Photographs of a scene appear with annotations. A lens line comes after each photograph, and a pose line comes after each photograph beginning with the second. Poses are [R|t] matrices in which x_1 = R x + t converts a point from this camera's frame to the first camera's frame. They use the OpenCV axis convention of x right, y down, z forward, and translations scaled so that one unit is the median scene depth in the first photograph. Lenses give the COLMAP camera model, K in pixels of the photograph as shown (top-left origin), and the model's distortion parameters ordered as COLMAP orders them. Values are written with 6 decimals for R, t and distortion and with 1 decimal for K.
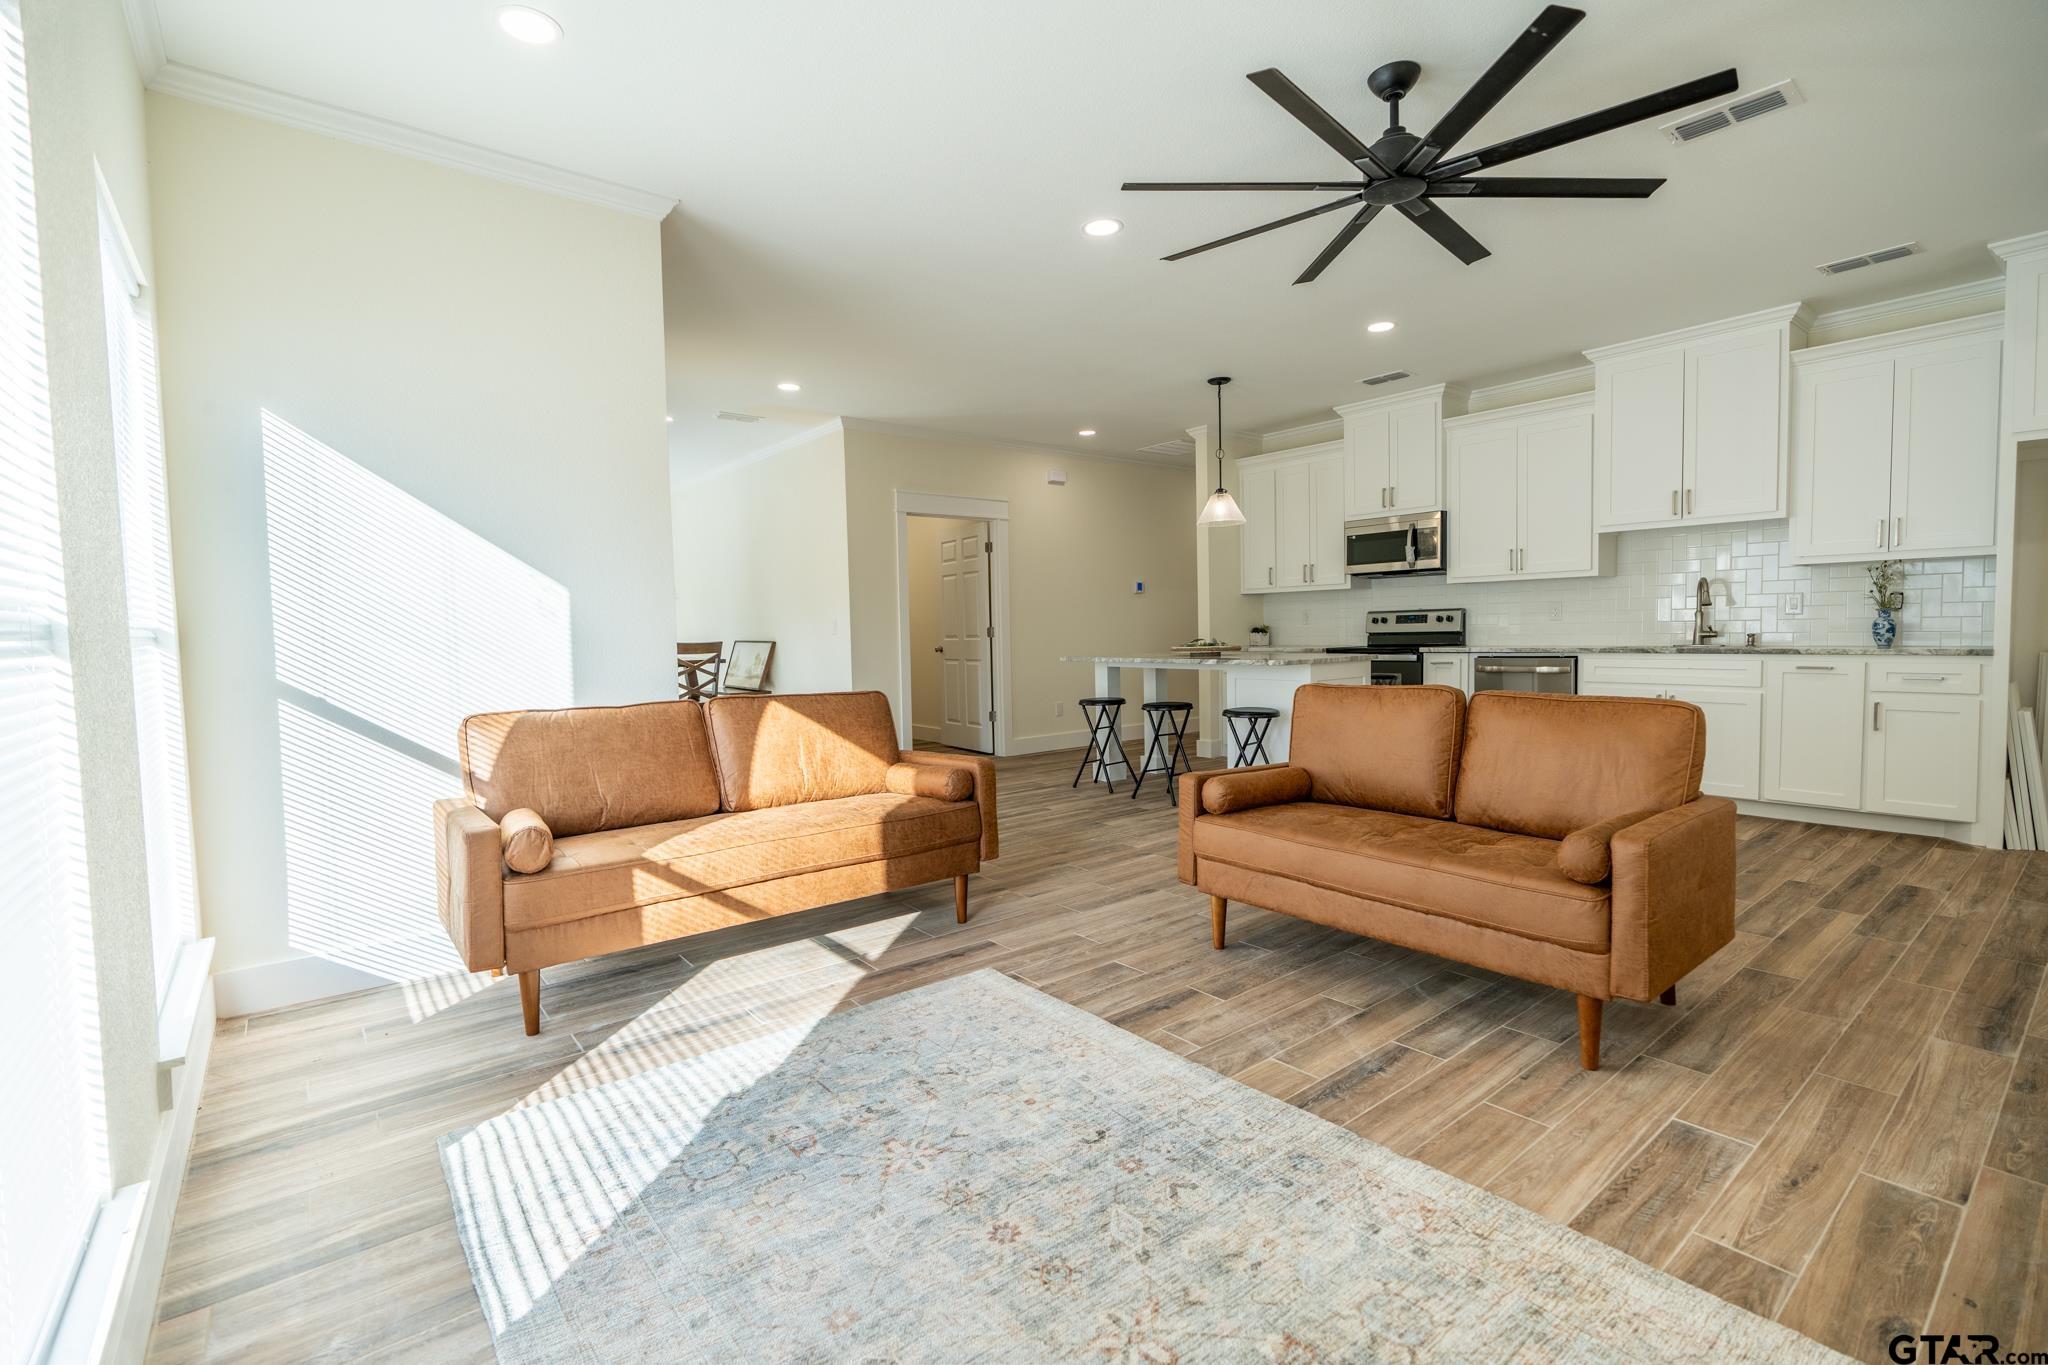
lens RADIAL K [[919.8, 0, 1022.1], [0, 919.8, 676.8], [0, 0, 1]] dist [-0.009757, 0.003868]
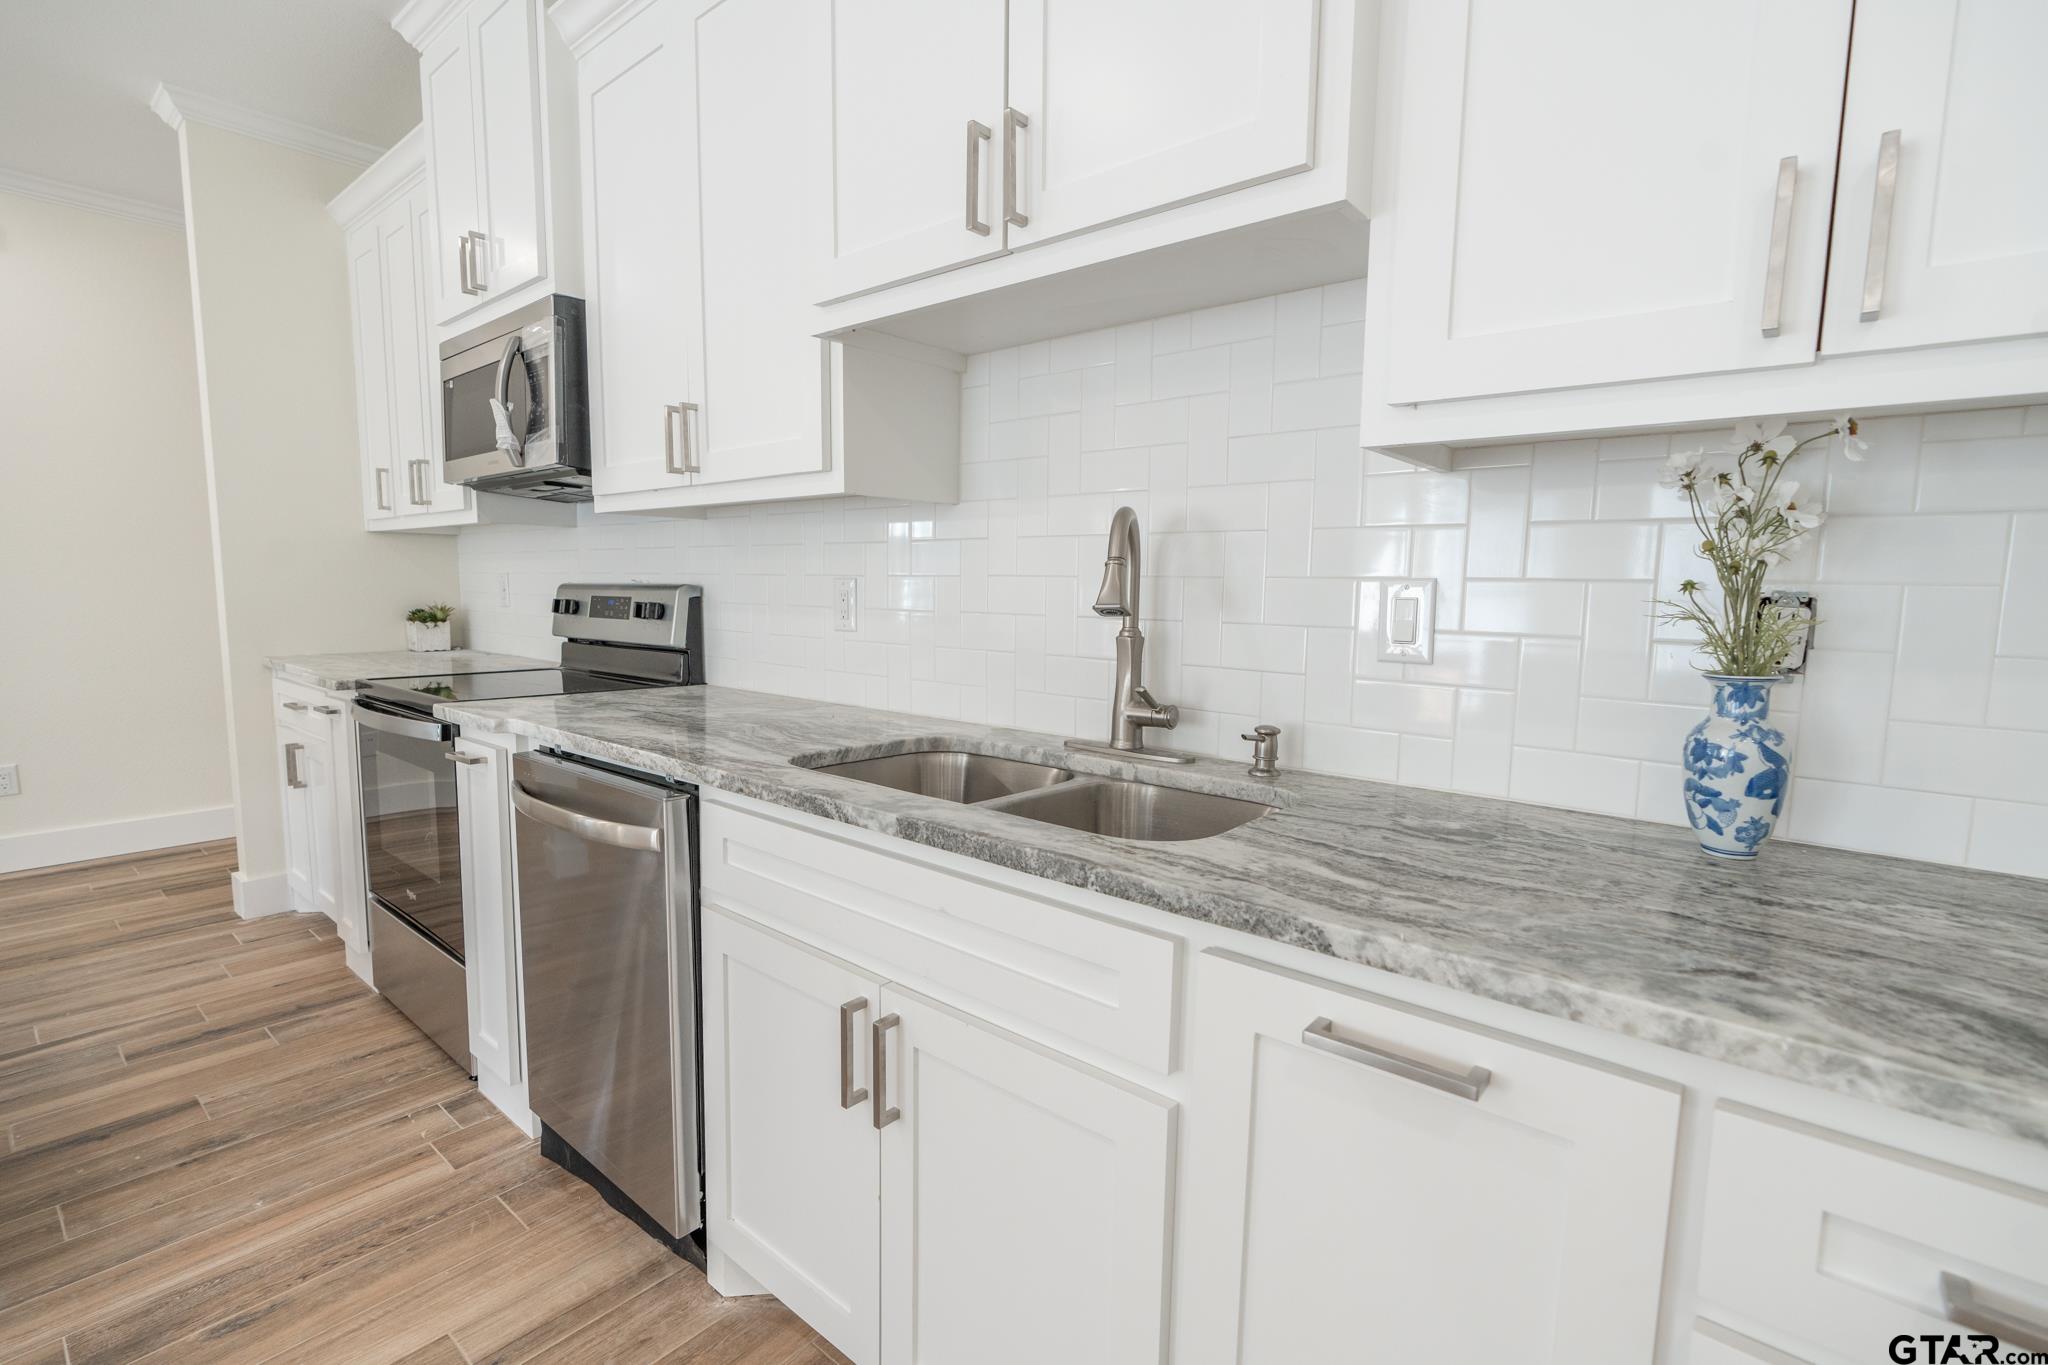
lens RADIAL K [[919.8, 0, 1029.0], [0, 919.8, 692.9], [0, 0, 1]] dist [-0.009757, 0.003868]
pose [[0.979385, 0.004692, 0.201948, 0.879876], [-0.018915, 0.997468, 0.068557, -0.095936], [-0.201115, -0.070964, 0.976994, 0.982390]]
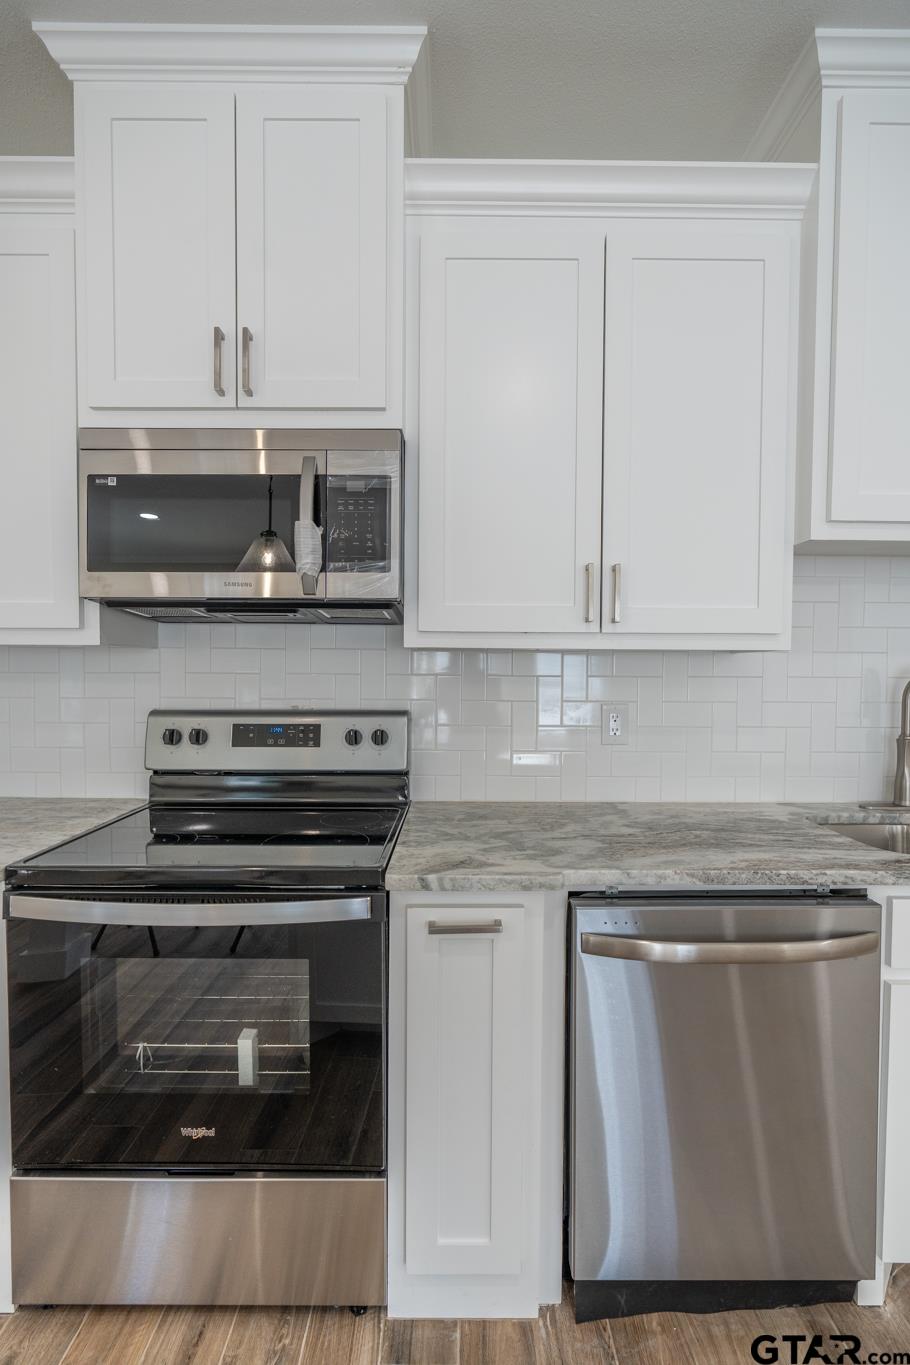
lens RADIAL K [[613.0, 0, 455.9], [0, 613.0, 686.9], [0, 0, 1]] dist [-0.009757, 0.003868]
pose [[0.624379, 0.004172, 0.781110, 0.463159], [0.020673, 0.999547, -0.021863, -0.128138], [-0.780848, 0.029799, 0.624010, 1.327682]]
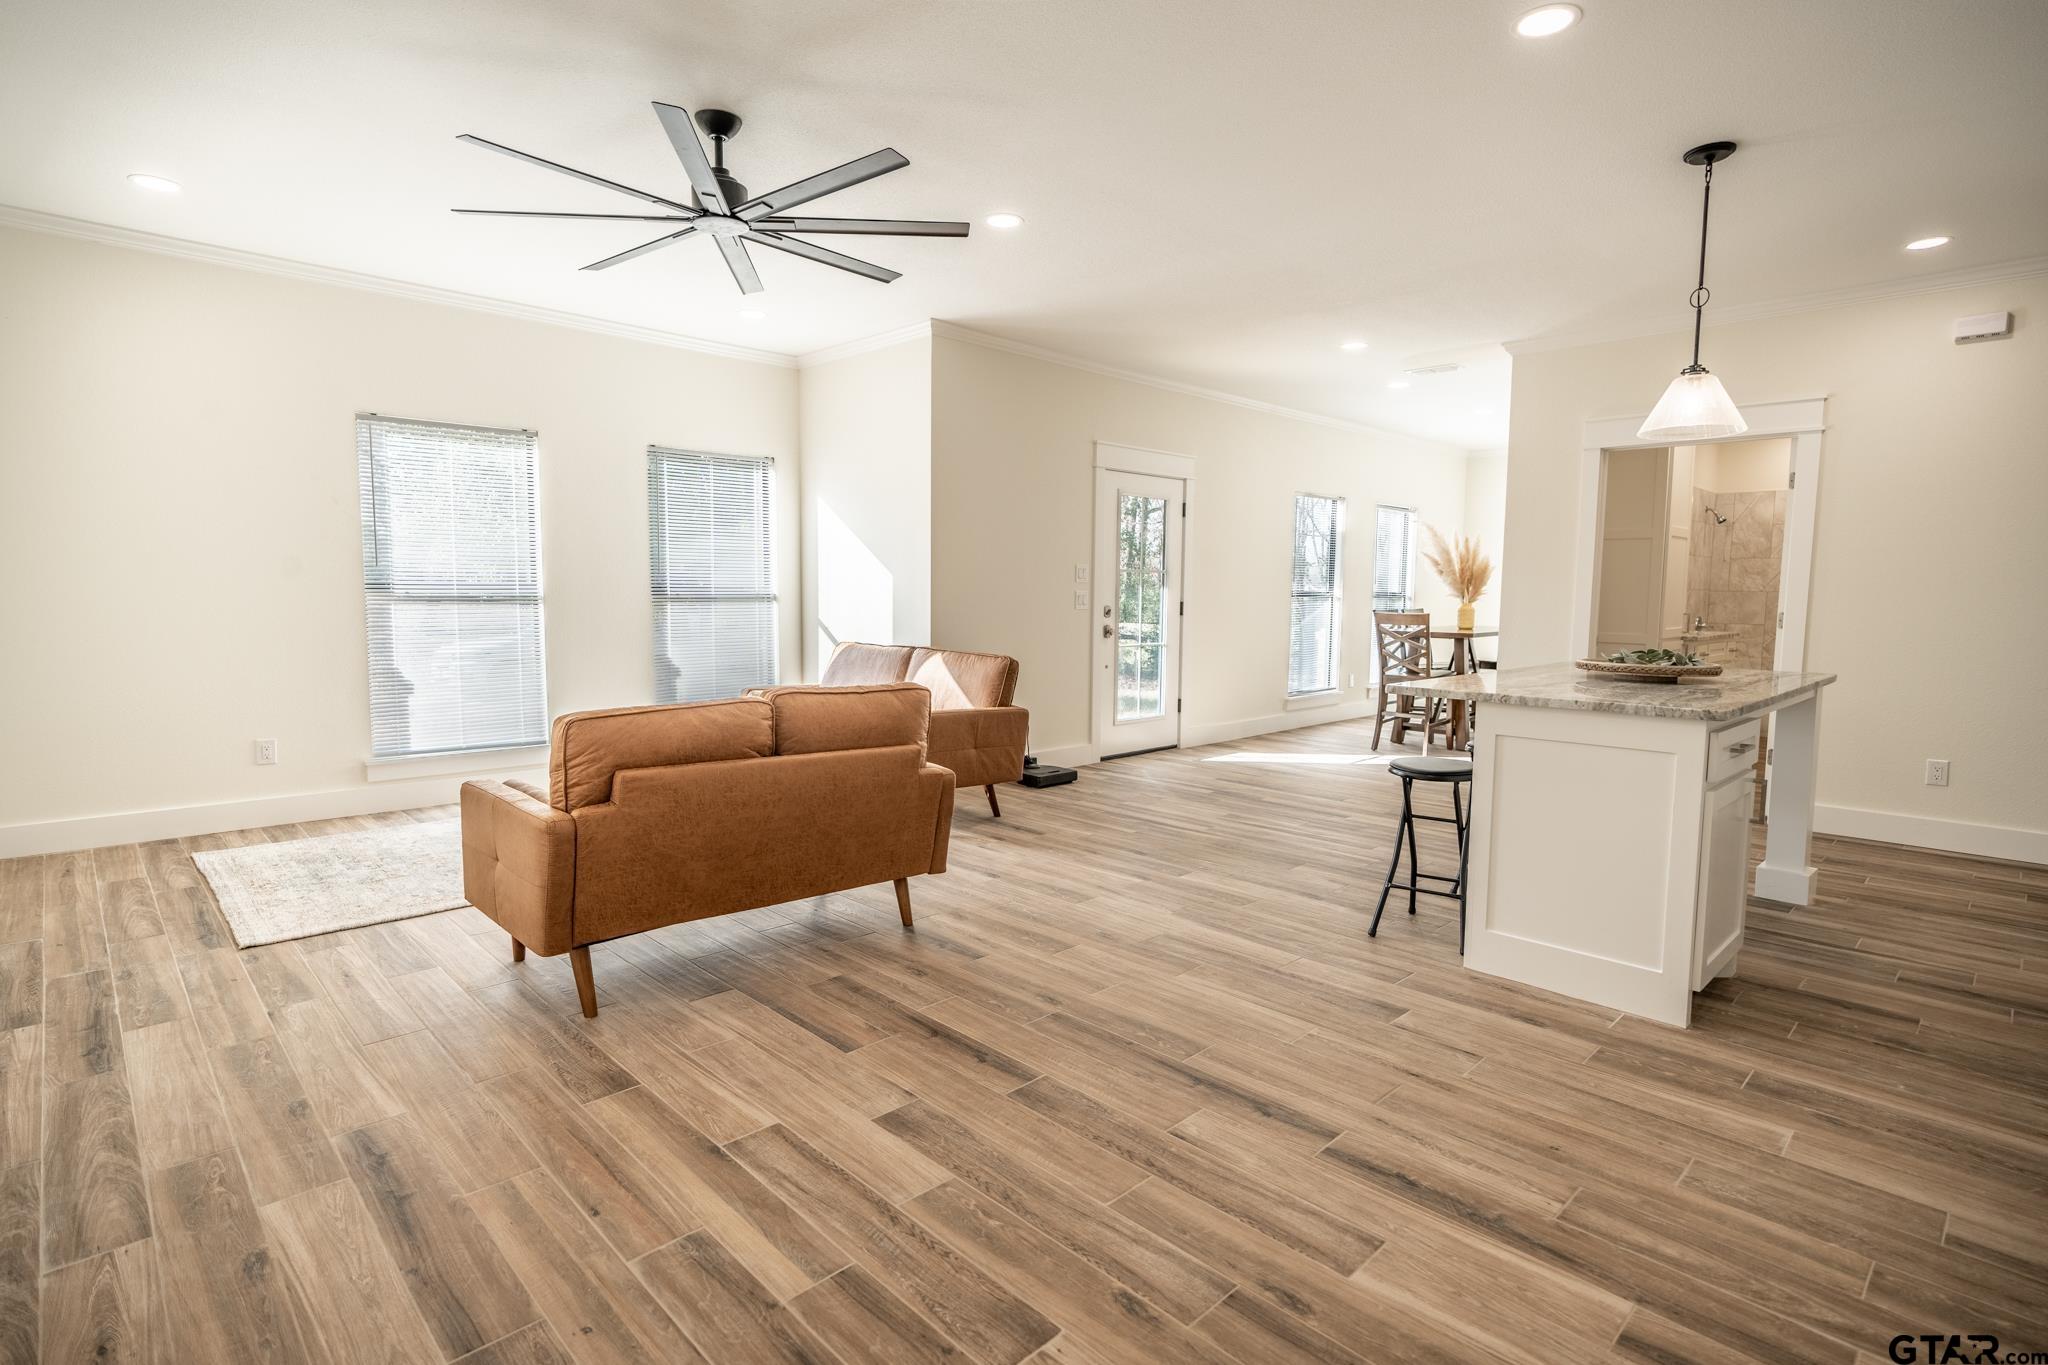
lens RADIAL K [[1011.6, 0, 1017.3], [0, 1011.6, 670.7], [0, 0, 1]] dist [-0.009844, 0.002646]
pose [[0.090821, 0.103235, -0.990502, 1.143417], [-0.064397, 0.993140, 0.097605, -0.093730], [0.993783, 0.054921, 0.096846, 0.853621]]
